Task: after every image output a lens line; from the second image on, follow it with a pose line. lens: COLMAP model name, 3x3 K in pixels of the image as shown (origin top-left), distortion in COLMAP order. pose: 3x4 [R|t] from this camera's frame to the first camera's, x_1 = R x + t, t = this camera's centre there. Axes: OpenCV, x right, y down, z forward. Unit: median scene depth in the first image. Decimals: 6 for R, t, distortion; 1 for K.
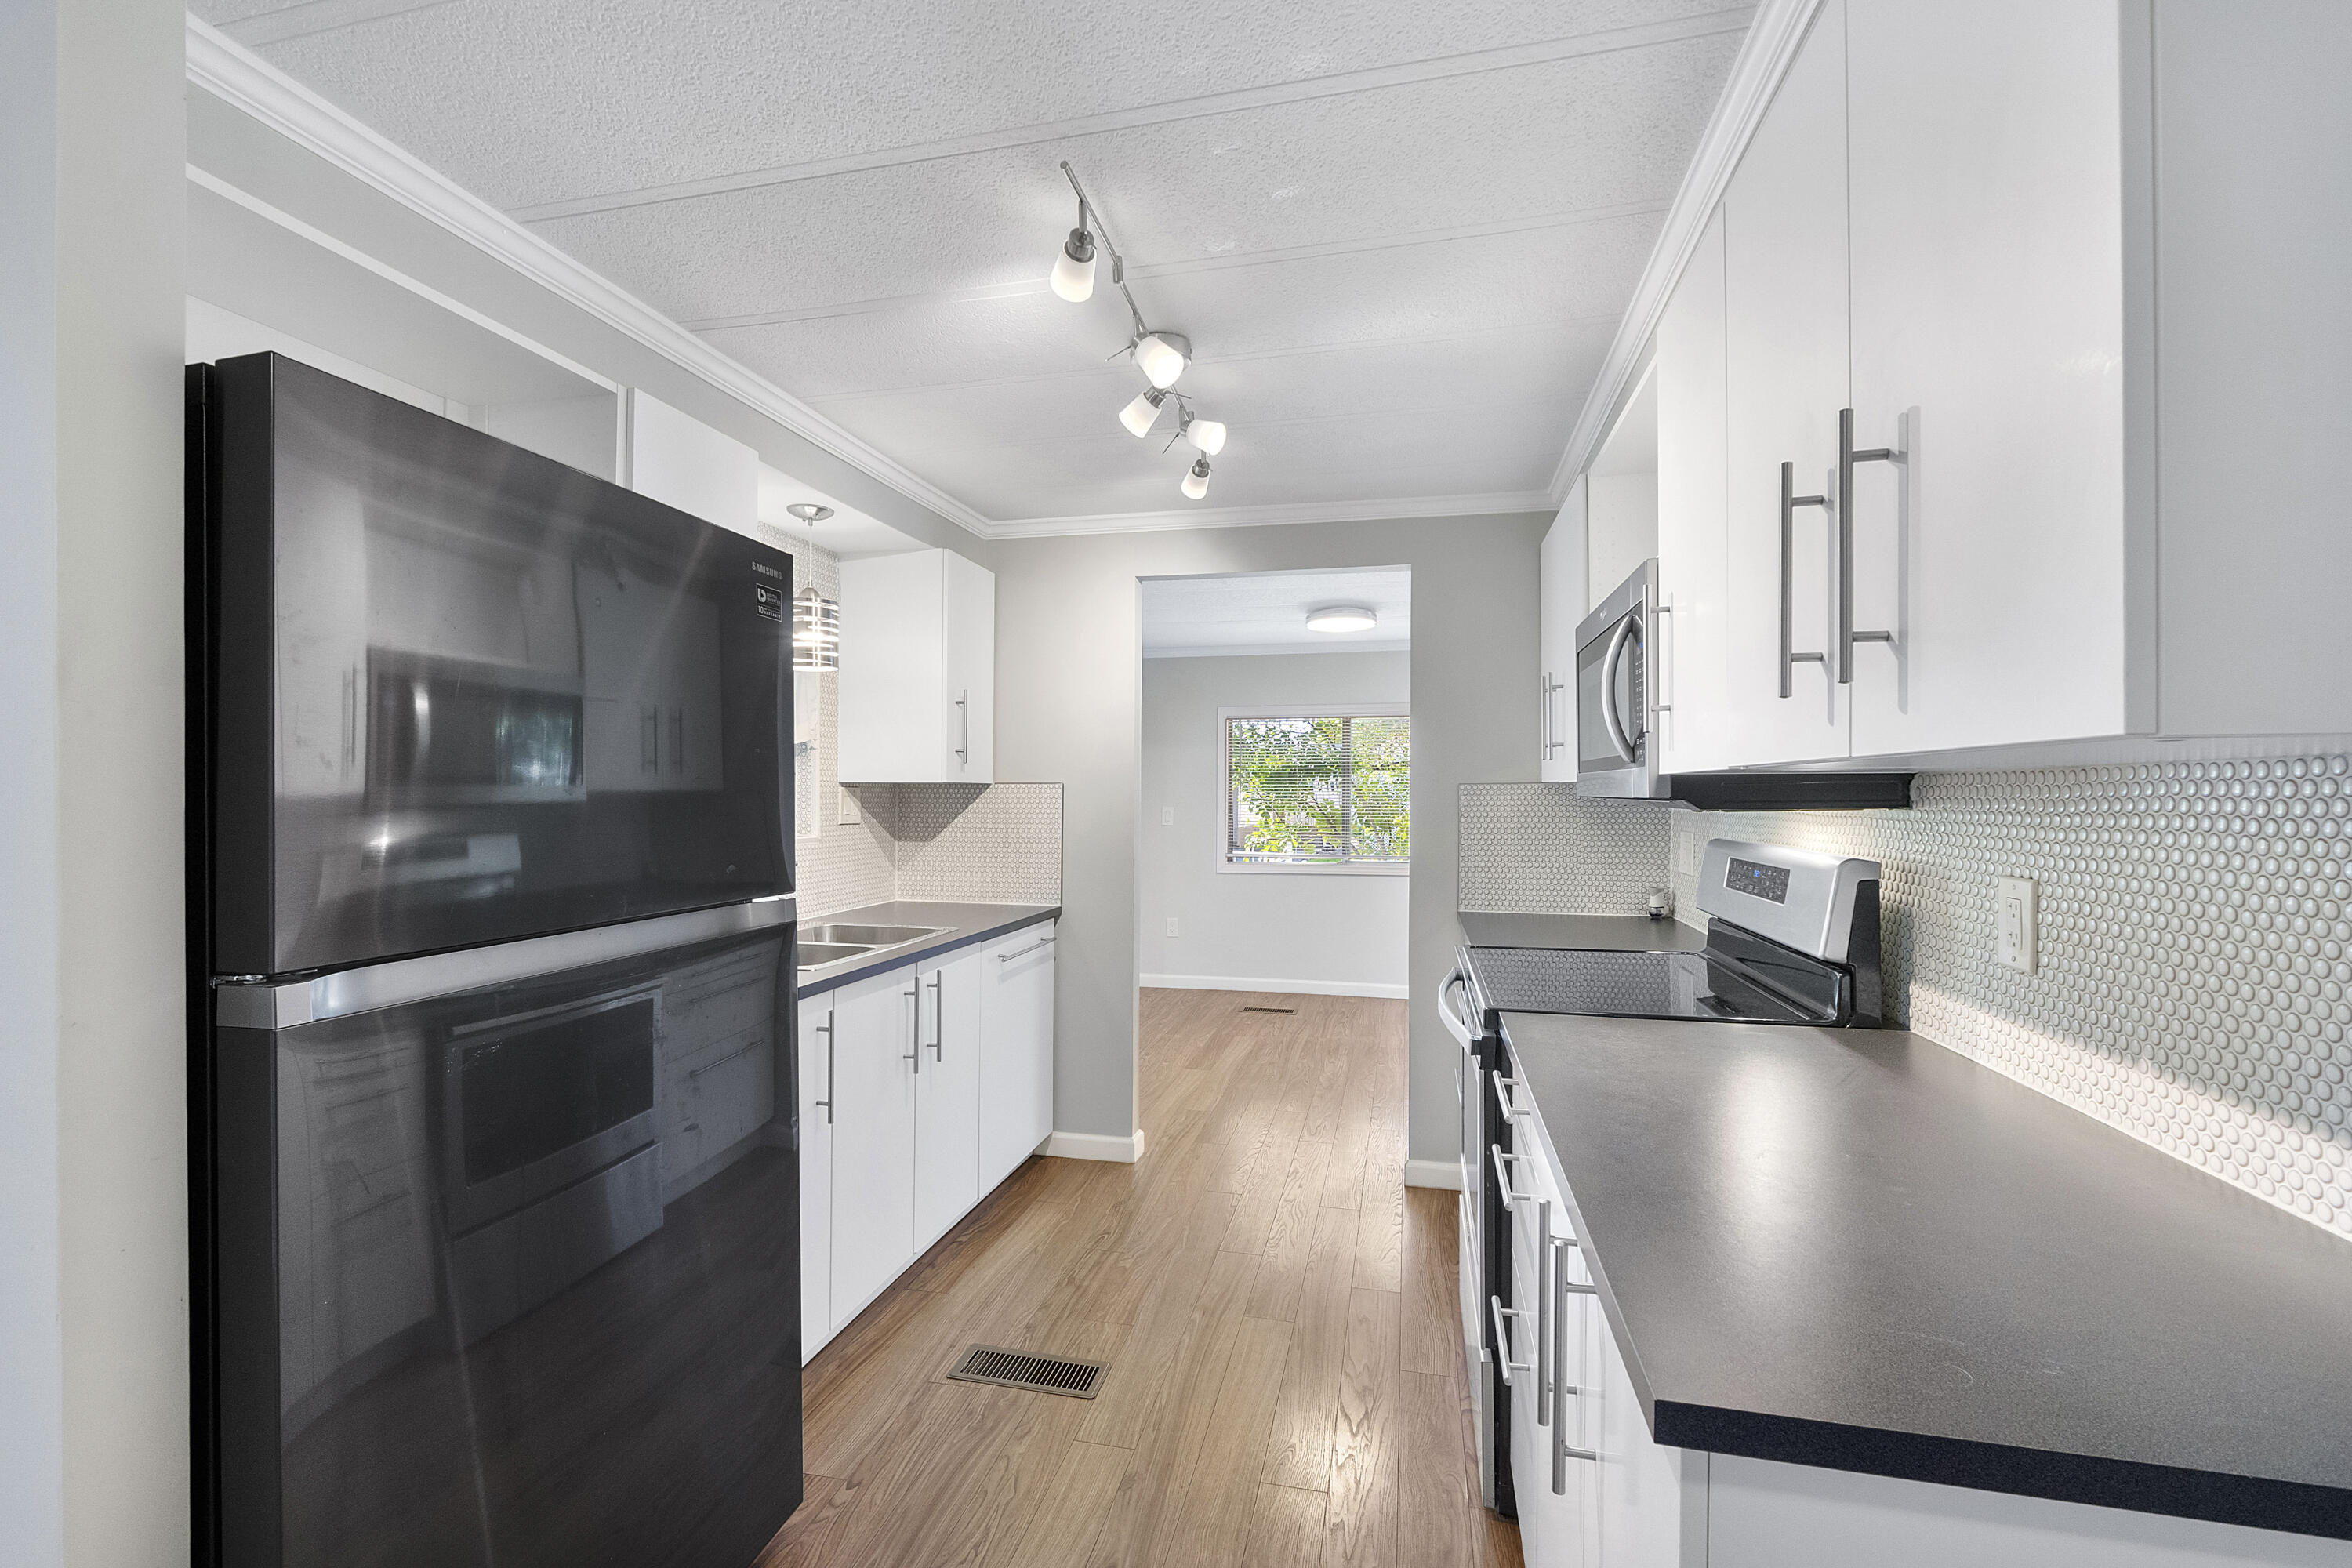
lens RADIAL K [[991.7, 0, 1175.0], [0, 991.7, 787.3], [0, 0, 1]] dist [-0.009768, -0.000770]
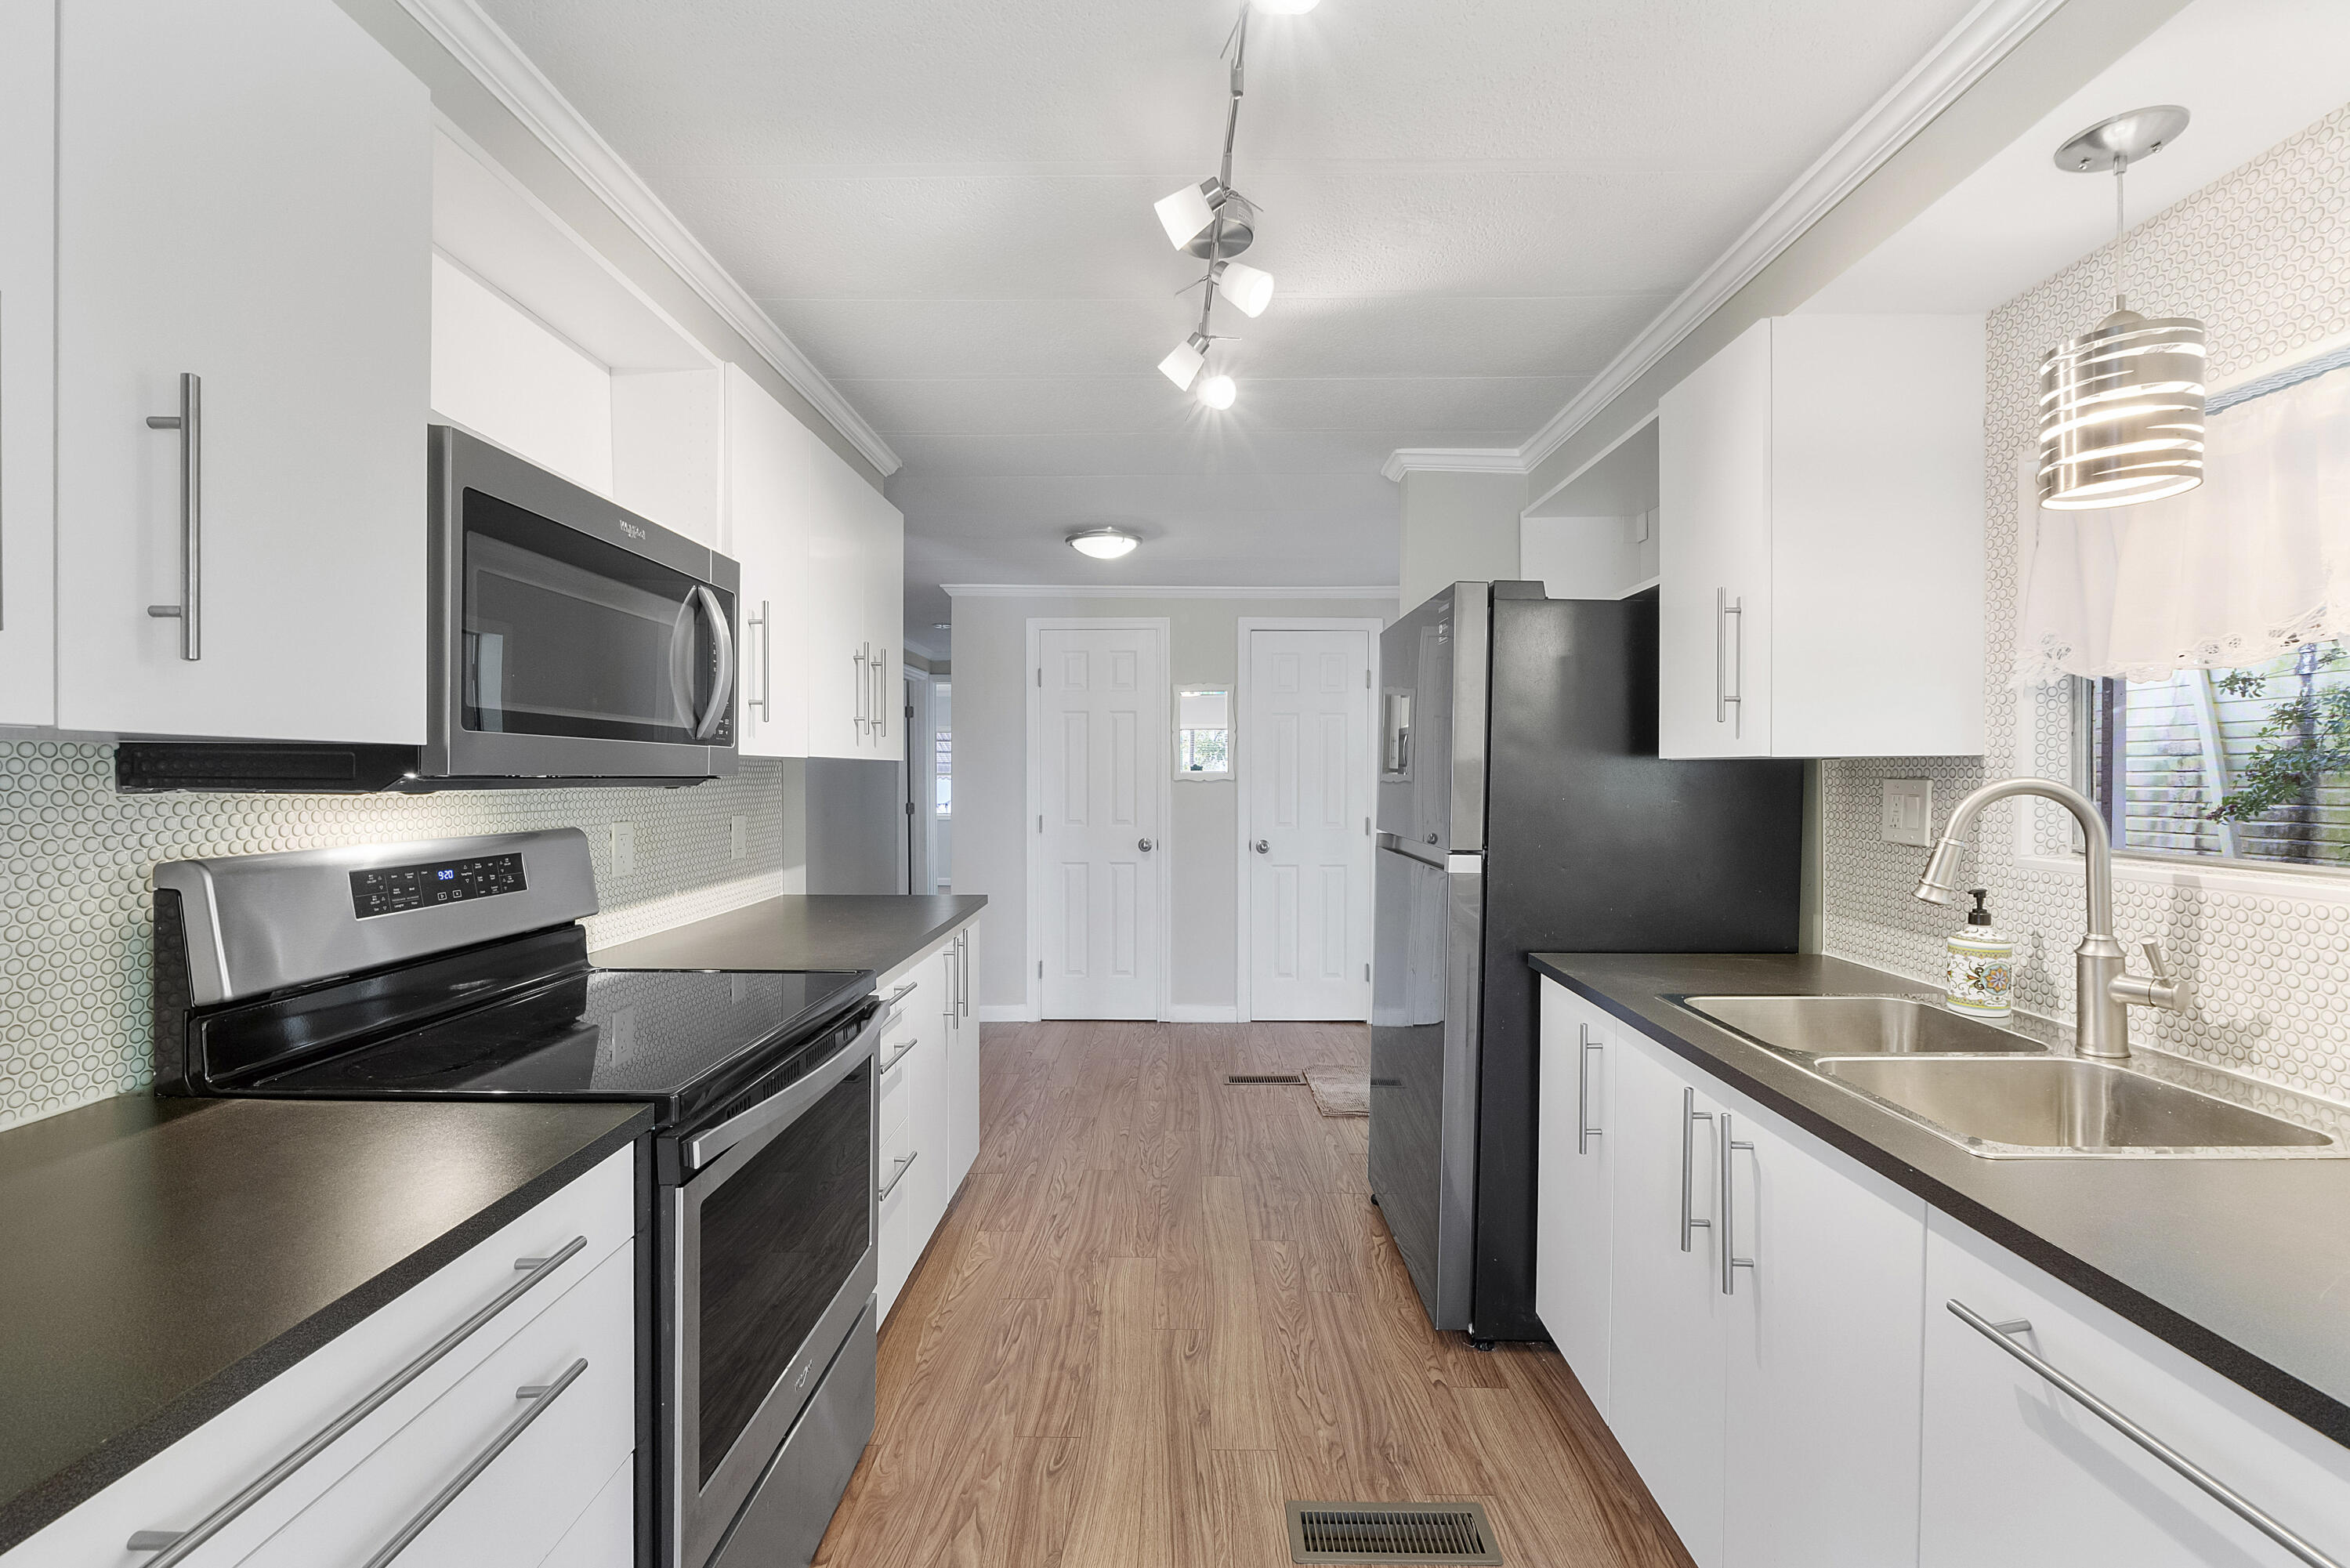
lens RADIAL K [[990.9, 0, 1176.3], [0, 990.9, 781.1], [0, 0, 1]] dist [-0.009768, -0.000770]
pose [[-0.976228, -0.003099, -0.216725, 0.198249], [-0.003083, 0.999995, -0.000414, 0.015230], [0.216726, 0.000264, -0.976233, 1.877732]]
